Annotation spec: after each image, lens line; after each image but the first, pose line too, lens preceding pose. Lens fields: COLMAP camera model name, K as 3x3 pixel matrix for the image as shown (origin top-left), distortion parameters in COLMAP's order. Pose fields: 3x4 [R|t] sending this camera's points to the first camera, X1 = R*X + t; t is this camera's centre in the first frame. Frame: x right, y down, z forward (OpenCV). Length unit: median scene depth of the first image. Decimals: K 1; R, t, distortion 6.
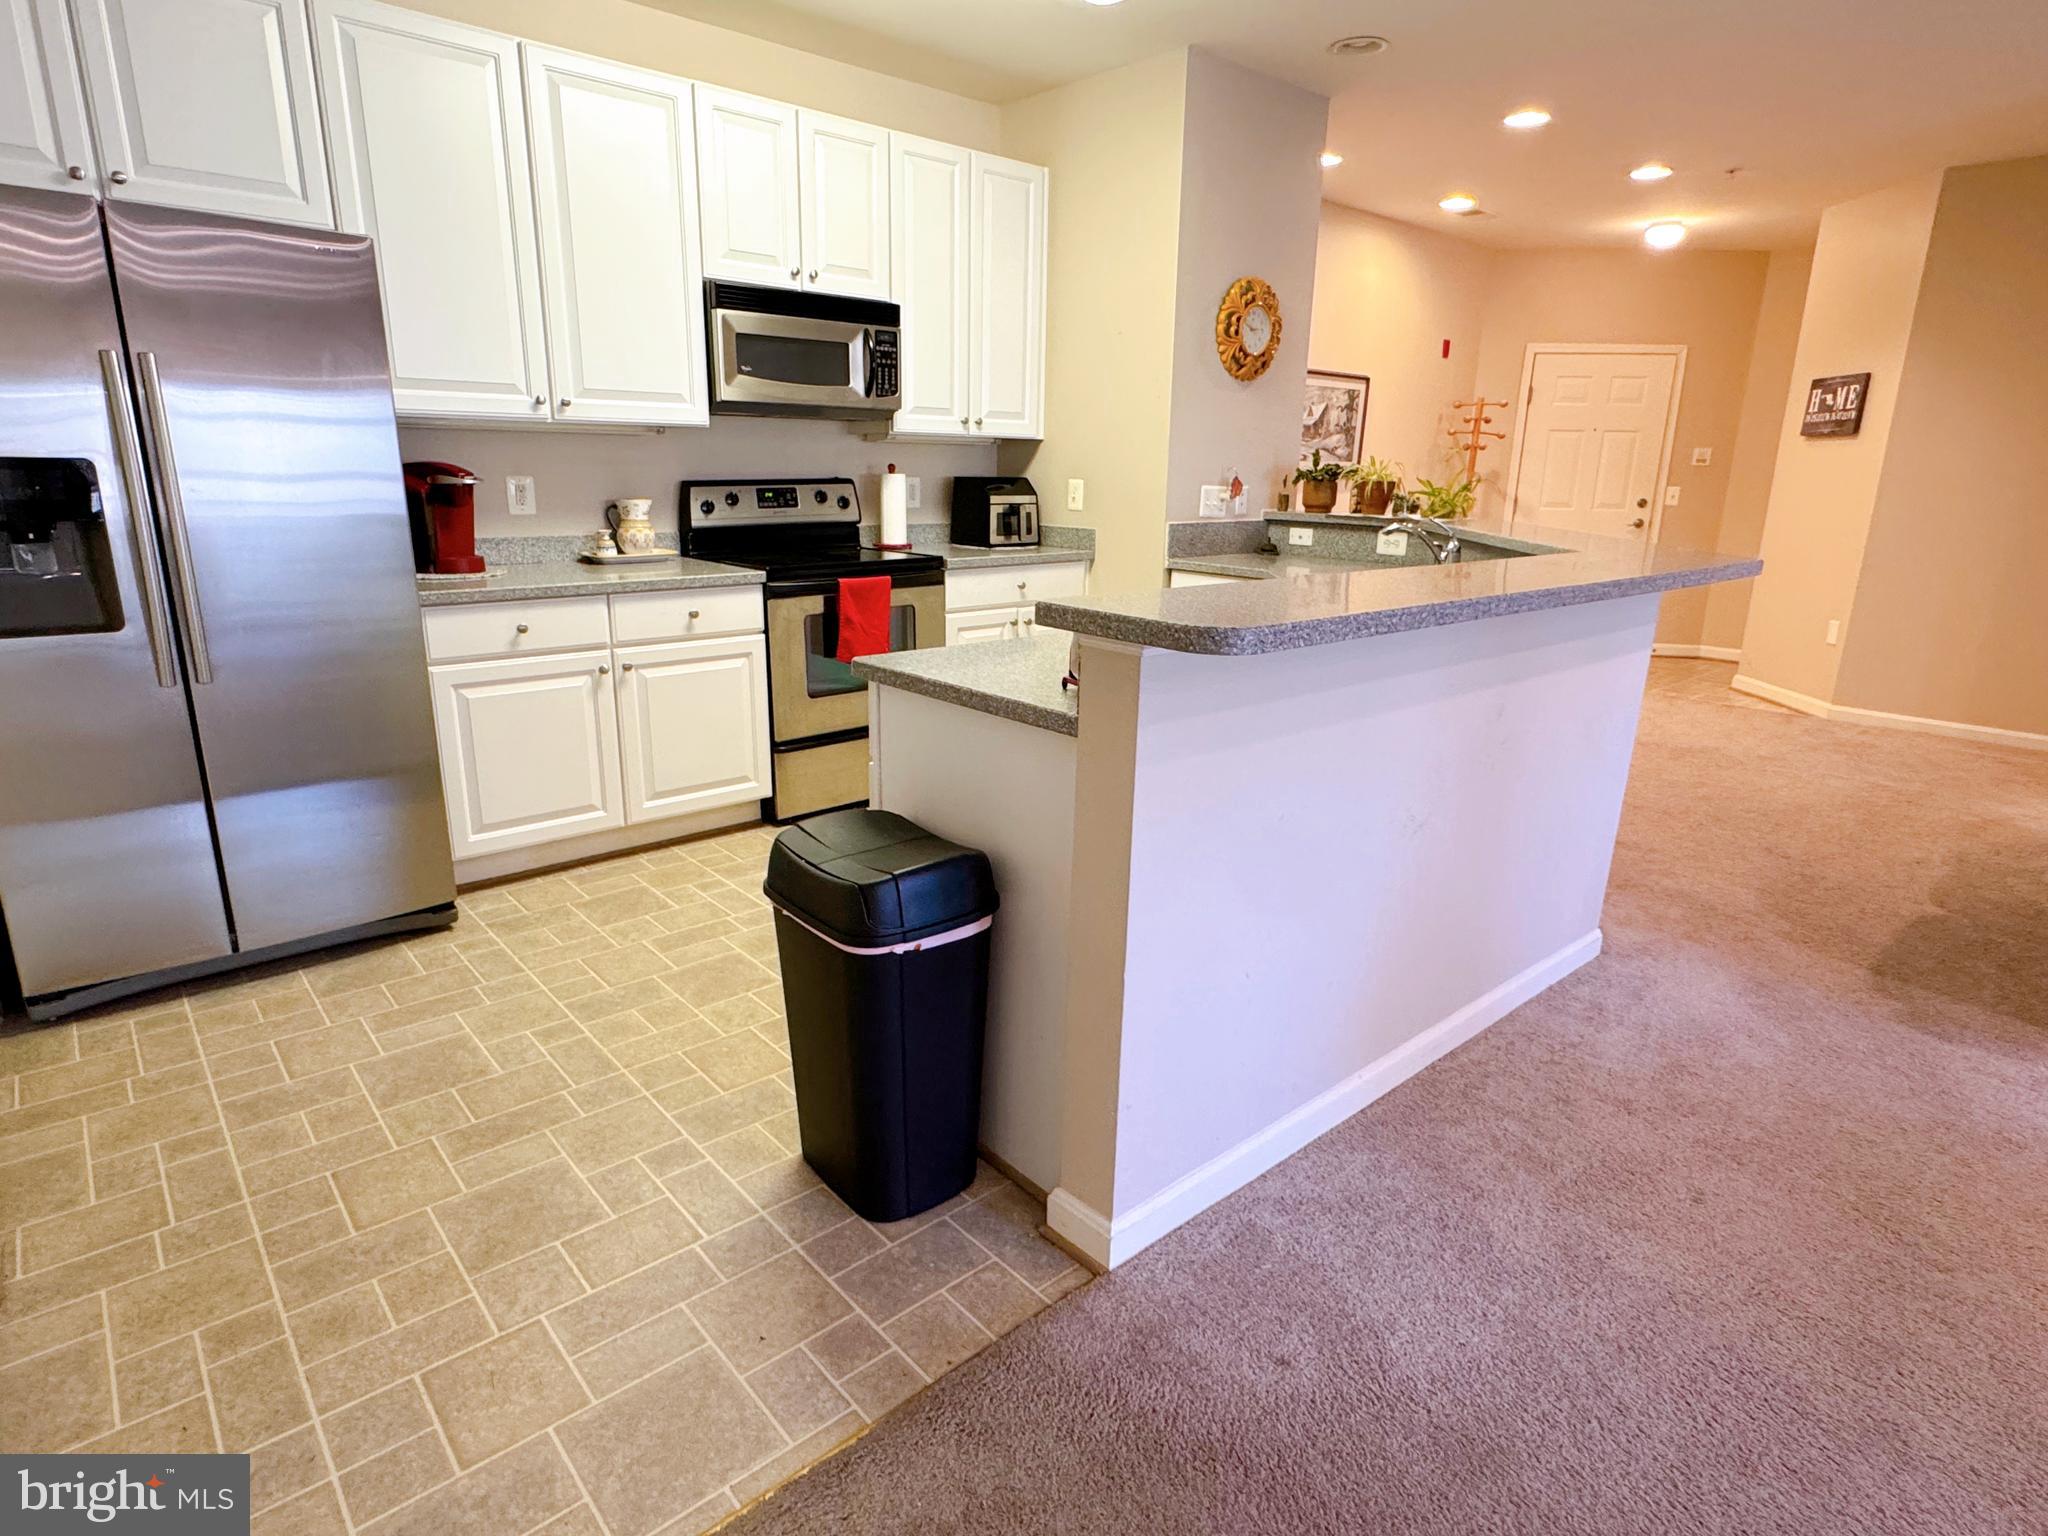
lens RADIAL K [[1106.3, 0, 1019.0], [0, 1106.3, 765.4], [0, 0, 1]] dist [-0.003579, 0.000378]
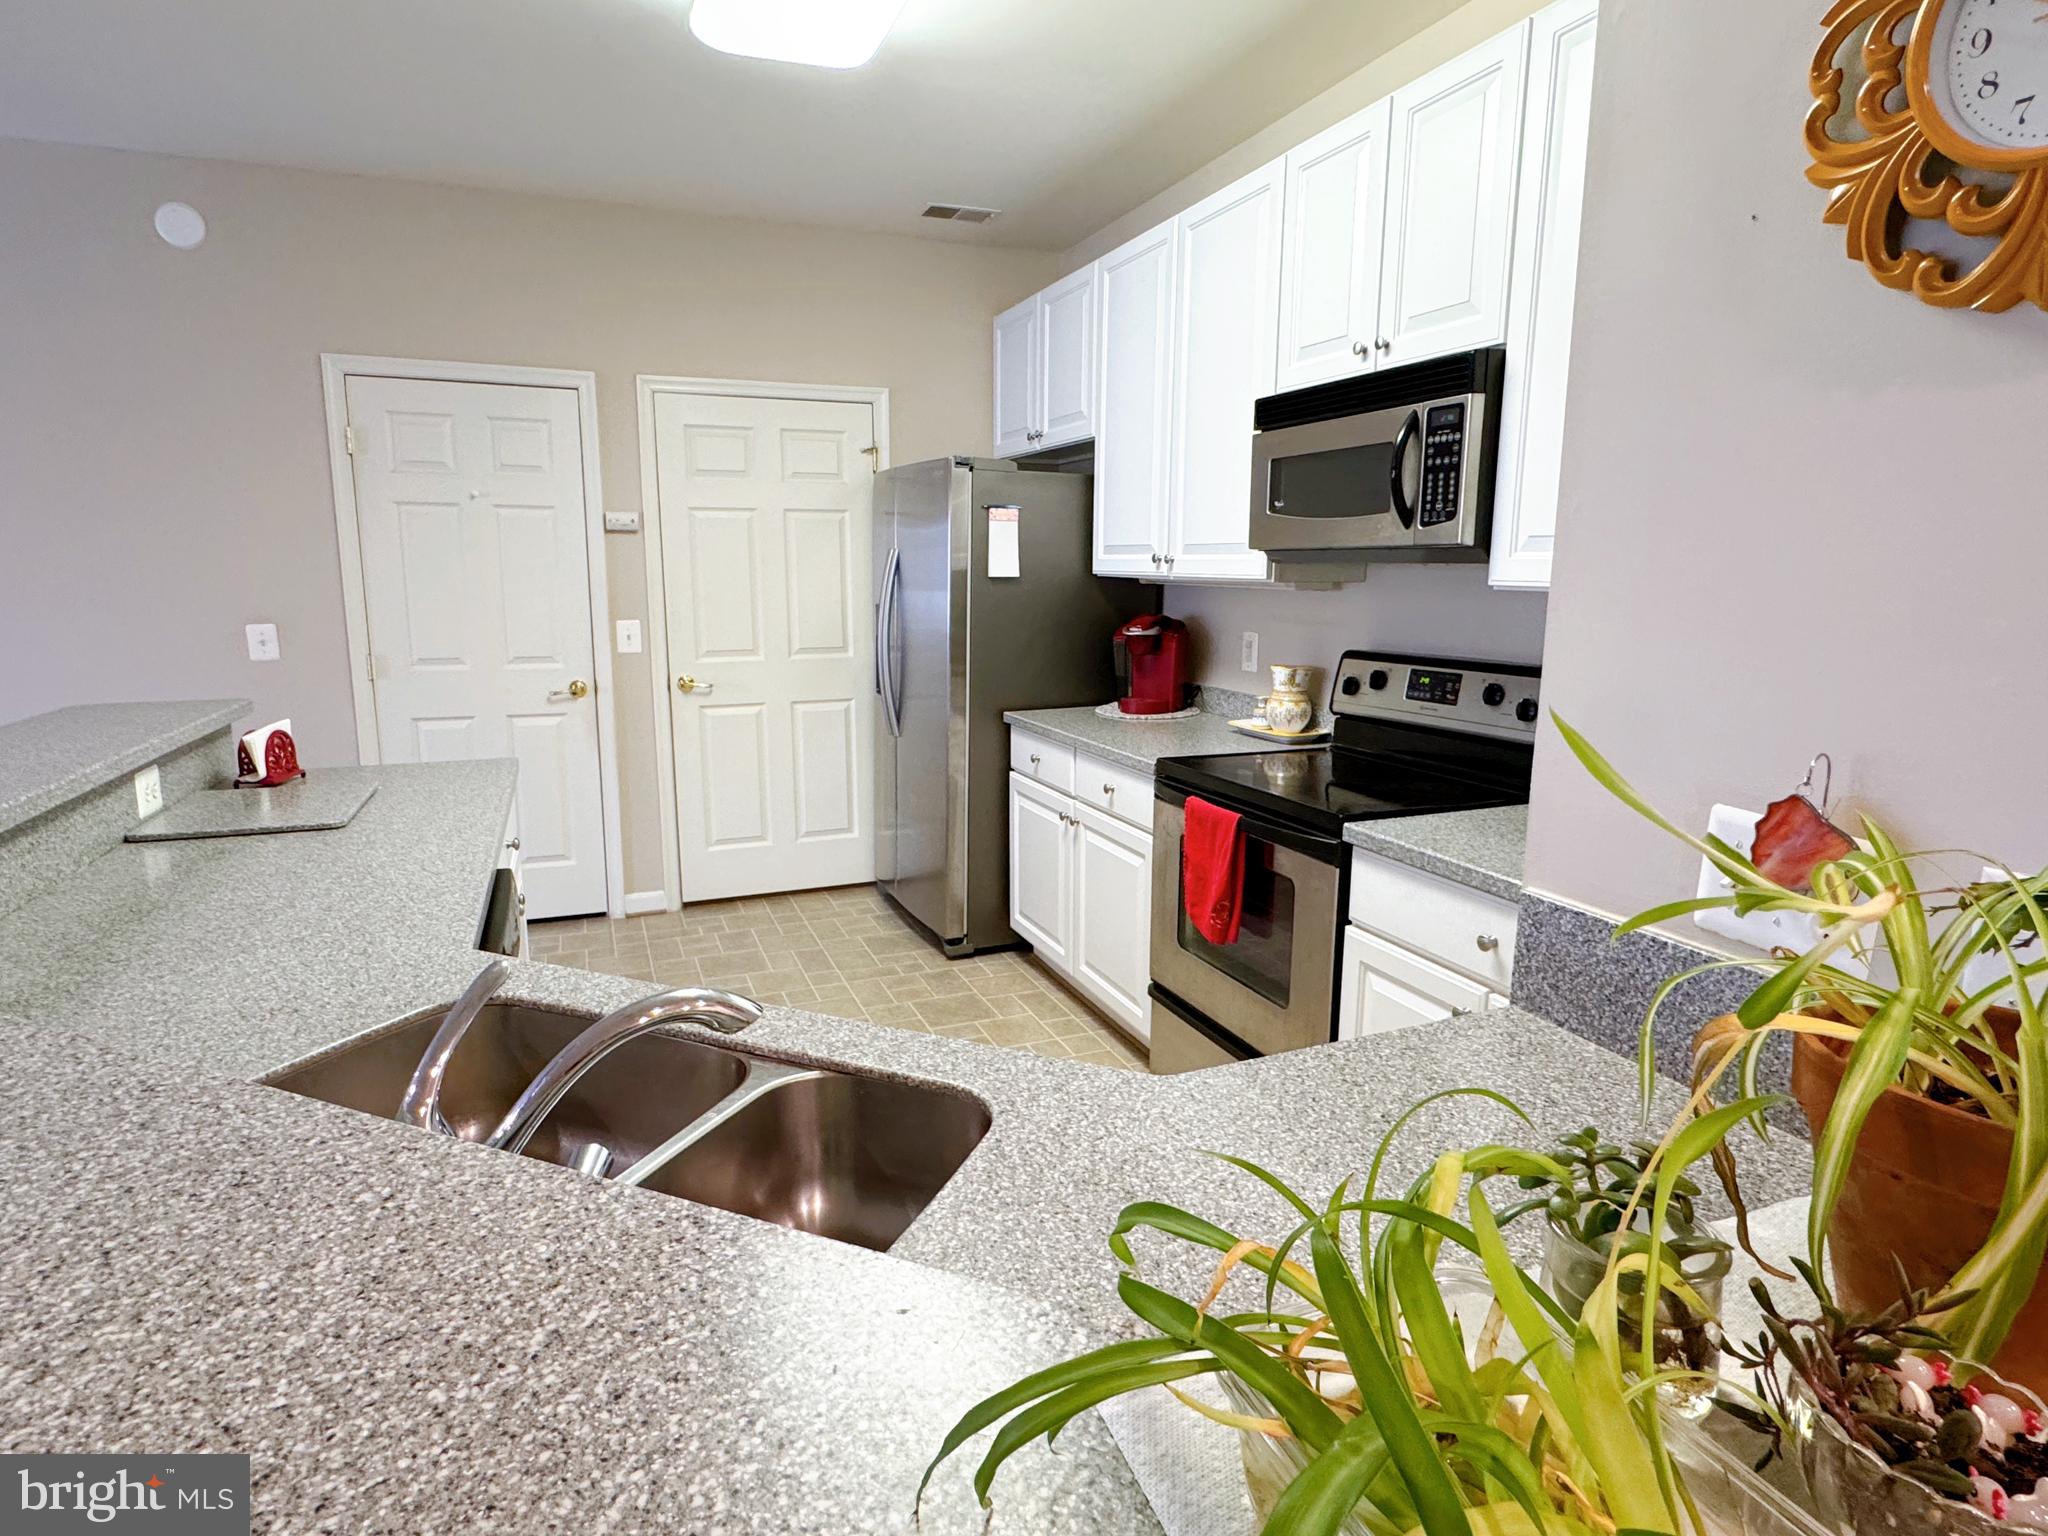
lens RADIAL K [[1106.3, 0, 1019.0], [0, 1106.3, 765.4], [0, 0, 1]] dist [-0.003579, 0.000378]
pose [[-0.331624, 0.152387, -0.931023, 0.437170], [-0.262102, 0.933135, 0.246091, -0.279588], [0.906271, 0.325633, -0.269510, 0.923283]]
